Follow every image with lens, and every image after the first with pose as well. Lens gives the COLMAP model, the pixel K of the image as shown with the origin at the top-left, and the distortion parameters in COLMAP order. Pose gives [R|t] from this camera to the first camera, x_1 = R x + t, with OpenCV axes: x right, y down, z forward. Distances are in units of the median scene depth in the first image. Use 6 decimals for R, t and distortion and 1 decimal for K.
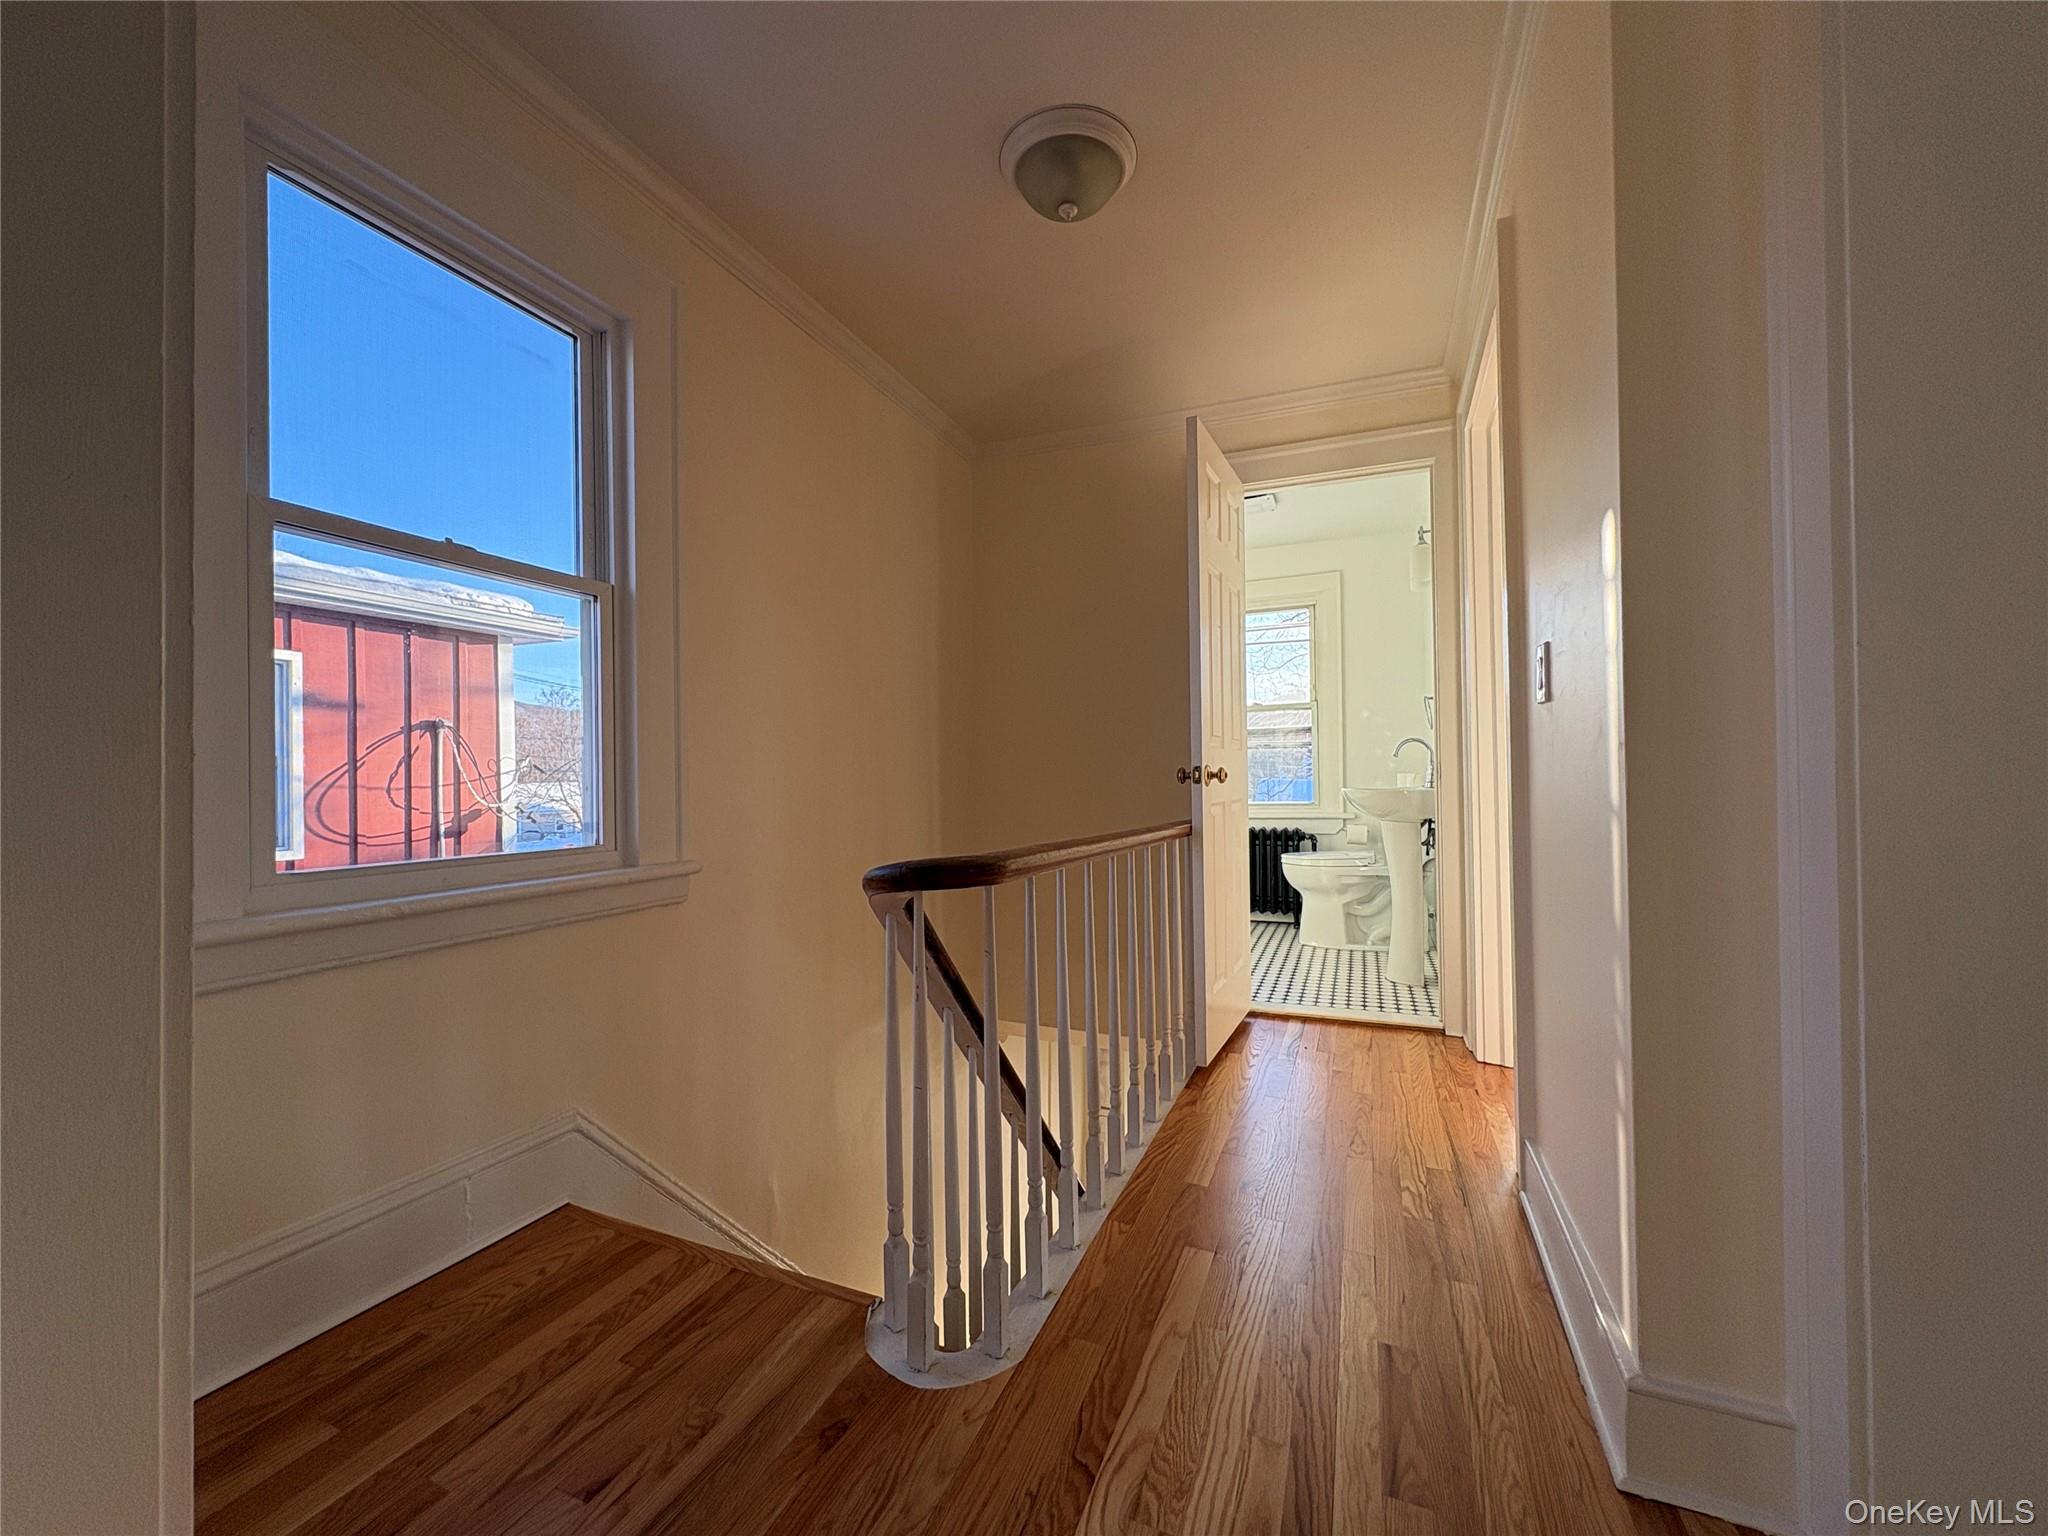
lens RADIAL K [[816.6, 0, 1029.5], [0, 816.6, 768.1], [0, 0, 1]] dist [-0.001726, 0.000133]
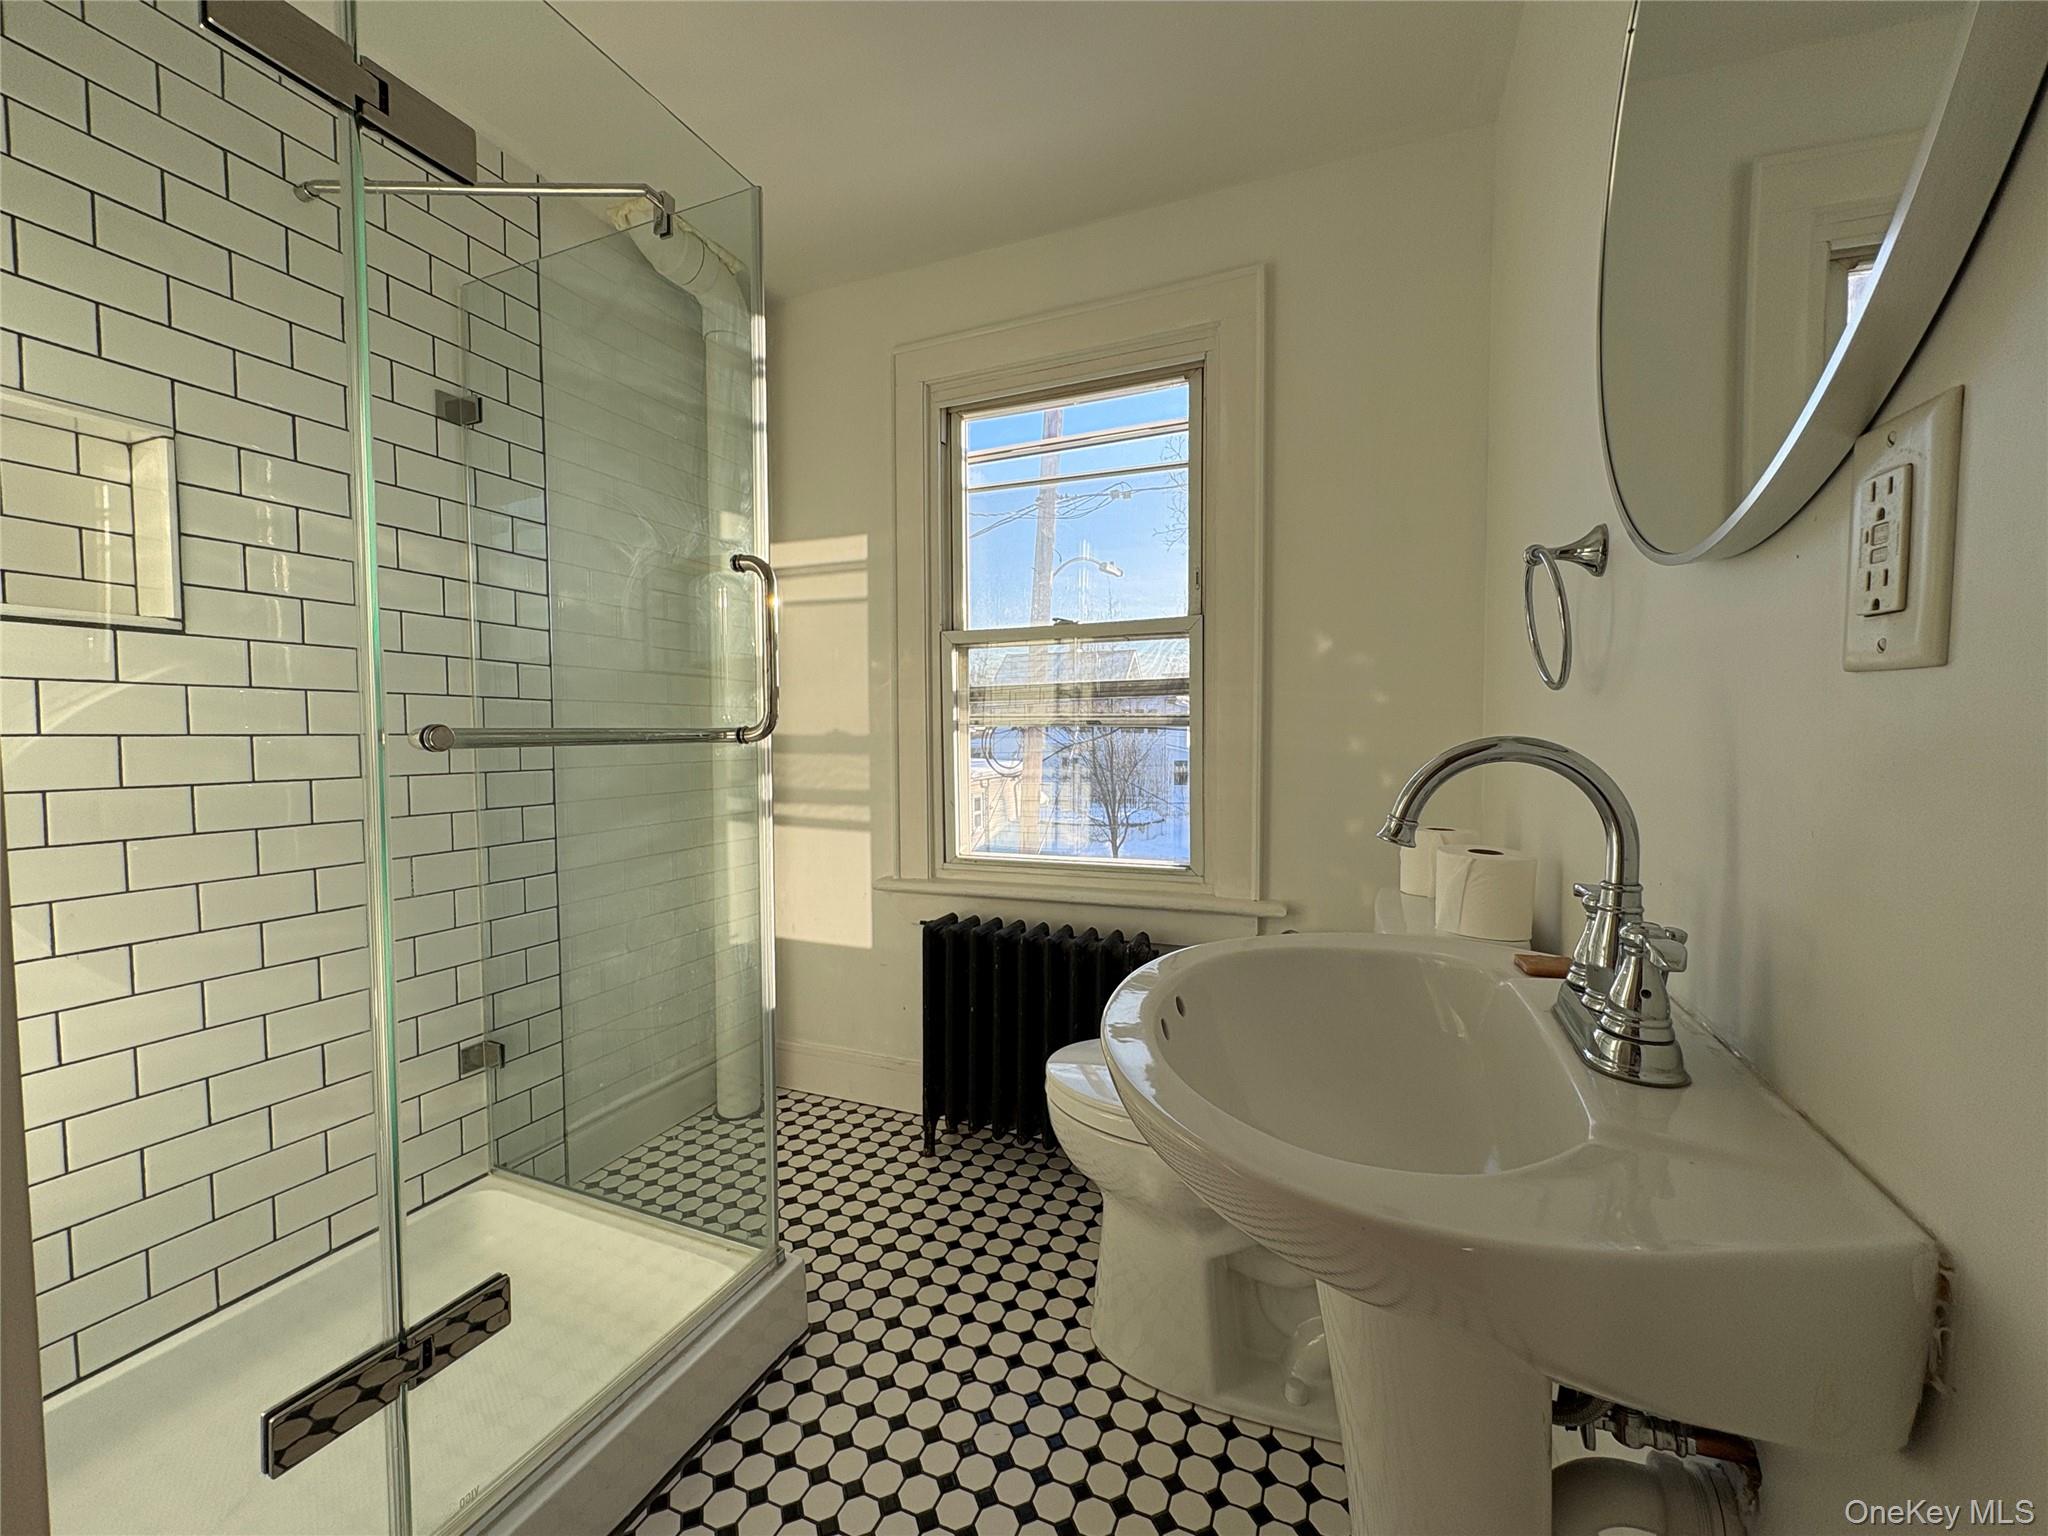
lens RADIAL K [[816.6, 0, 1021.4], [0, 816.6, 763.3], [0, 0, 1]] dist [-0.001726, 0.000133]
pose [[0.999786, 0.005560, -0.019923, 0.274957], [-0.004703, 0.999073, 0.042782, -0.025639], [0.020142, -0.042679, 0.998886, 0.604395]]
